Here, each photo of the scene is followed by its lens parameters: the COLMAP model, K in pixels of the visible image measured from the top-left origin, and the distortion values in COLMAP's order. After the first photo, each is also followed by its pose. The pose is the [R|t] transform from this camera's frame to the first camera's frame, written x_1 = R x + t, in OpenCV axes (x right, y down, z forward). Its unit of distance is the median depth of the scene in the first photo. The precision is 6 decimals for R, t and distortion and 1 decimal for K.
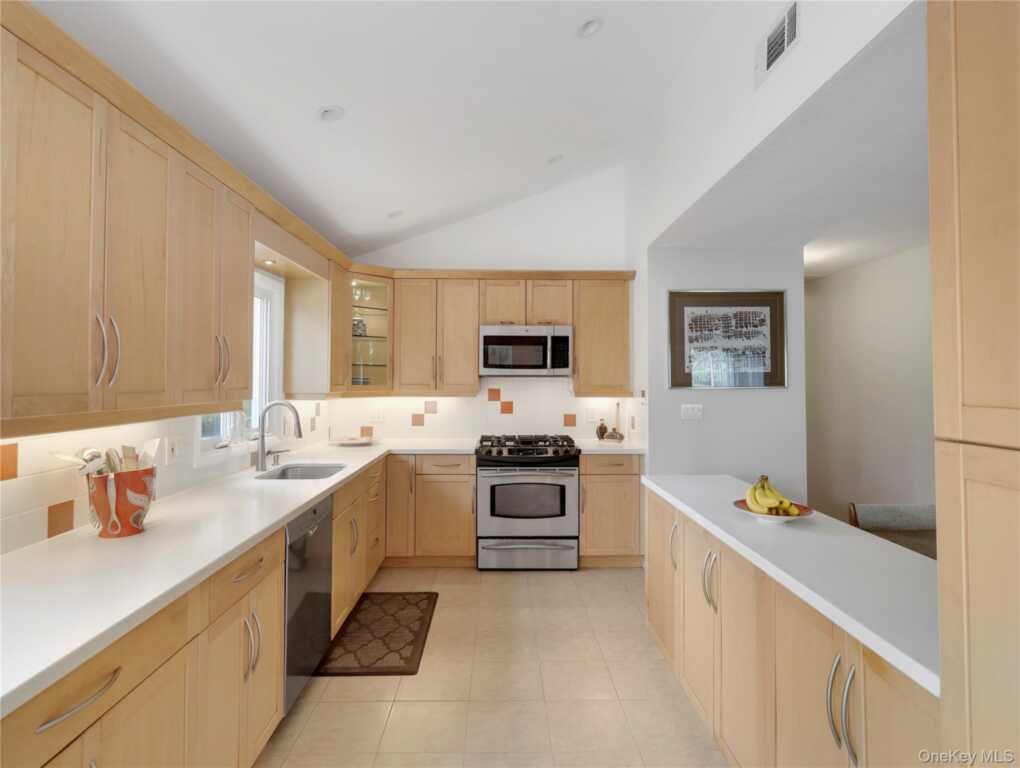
lens RADIAL K [[549.2, 0, 508.5], [0, 549.2, 365.9], [0, 0, 1]] dist [0.001828, 0.000172]
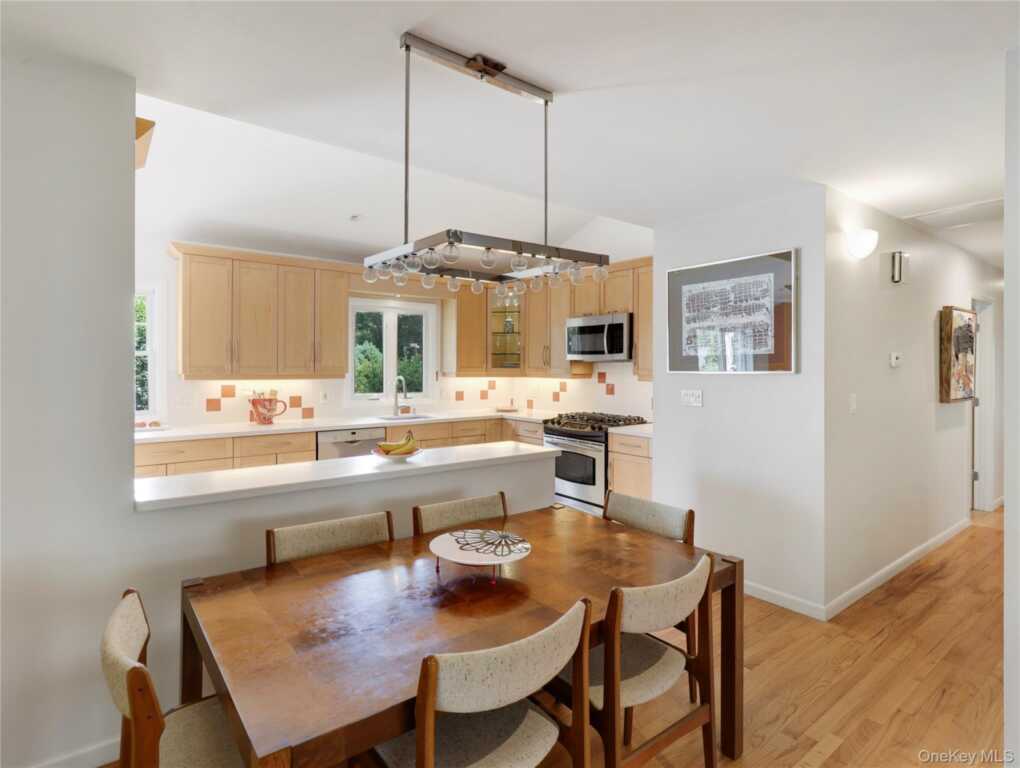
lens RADIAL K [[549.2, 0, 508.5], [0, 549.2, 365.9], [0, 0, 1]] dist [0.001828, 0.000172]
pose [[0.584996, 0.000462, -0.811036, 0.902672], [0.018148, 0.999742, 0.013659, 0.010906], [0.810833, -0.022709, 0.584837, 0.209428]]
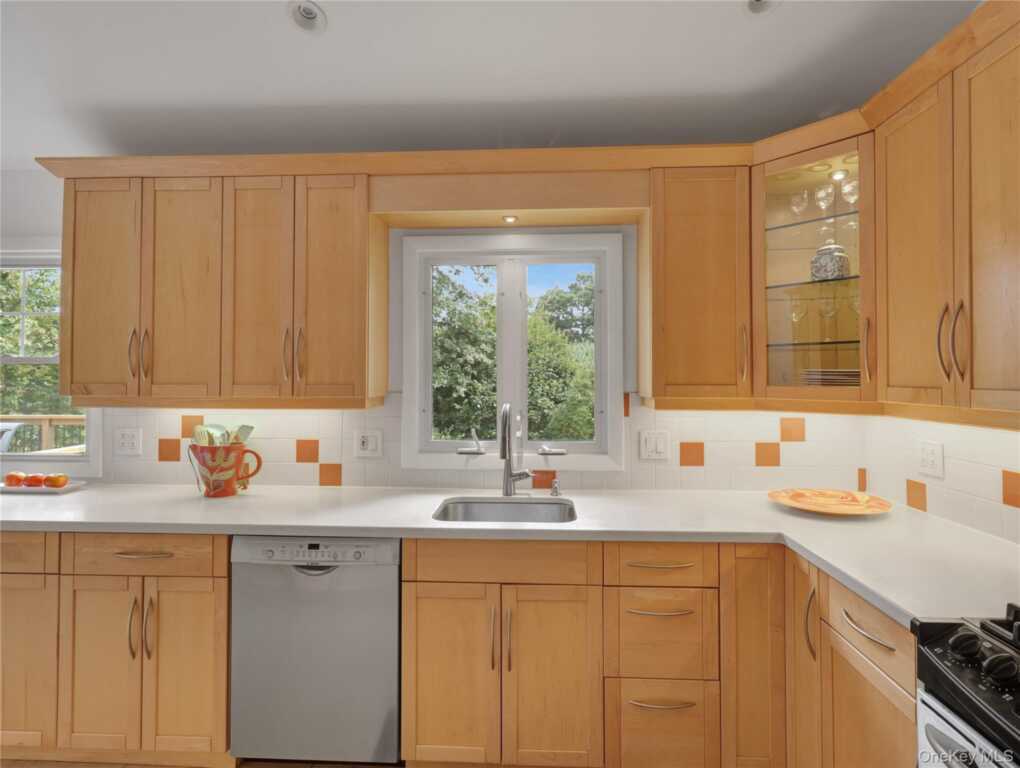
lens RADIAL K [[549.2, 0, 508.5], [0, 549.2, 365.9], [0, 0, 1]] dist [0.001828, 0.000172]
pose [[-0.086296, -0.019570, -0.996077, 0.240119], [0.025316, 0.999441, -0.021829, 0.021619], [0.995948, -0.027100, -0.085752, 0.819442]]
